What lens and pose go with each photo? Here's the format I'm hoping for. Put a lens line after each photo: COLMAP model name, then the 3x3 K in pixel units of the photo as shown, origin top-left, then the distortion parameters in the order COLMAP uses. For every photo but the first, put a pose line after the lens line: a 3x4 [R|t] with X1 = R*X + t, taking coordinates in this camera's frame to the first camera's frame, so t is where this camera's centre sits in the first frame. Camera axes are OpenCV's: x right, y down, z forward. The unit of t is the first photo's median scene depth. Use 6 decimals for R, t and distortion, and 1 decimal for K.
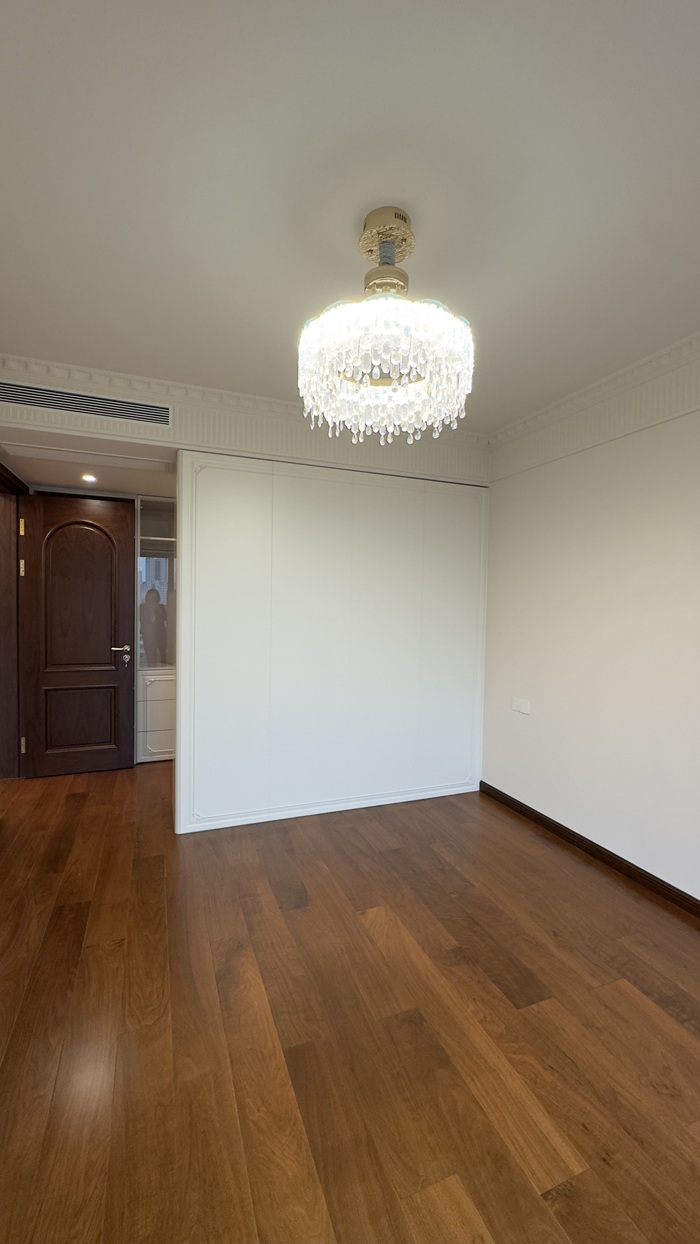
lens RADIAL K [[498.3, 0, 351.8], [0, 498.3, 621.1], [0, 0, 1]] dist [-0.003225, -0.000095]
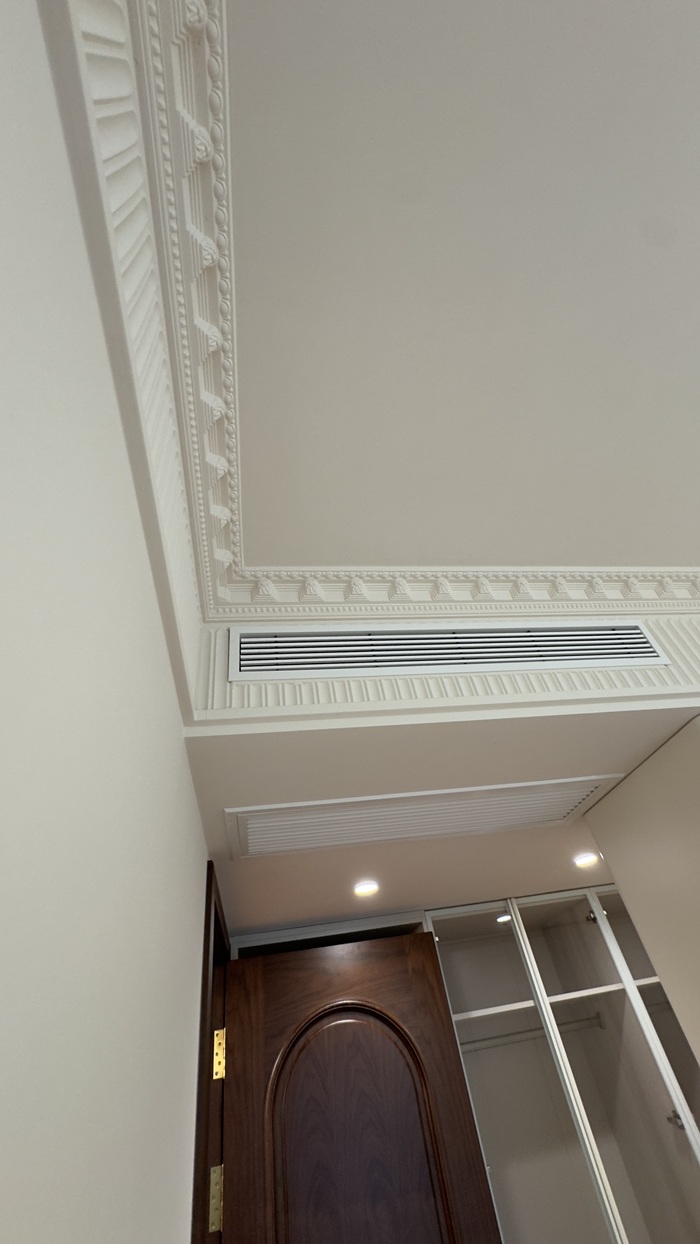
lens RADIAL K [[498.3, 0, 351.8], [0, 498.3, 621.1], [0, 0, 1]] dist [-0.003225, -0.000095]
pose [[0.956534, -0.283371, -0.068877, -0.405761], [0.157945, 0.701958, -0.694485, -0.131274], [0.245146, 0.653419, 0.716203, 0.464382]]
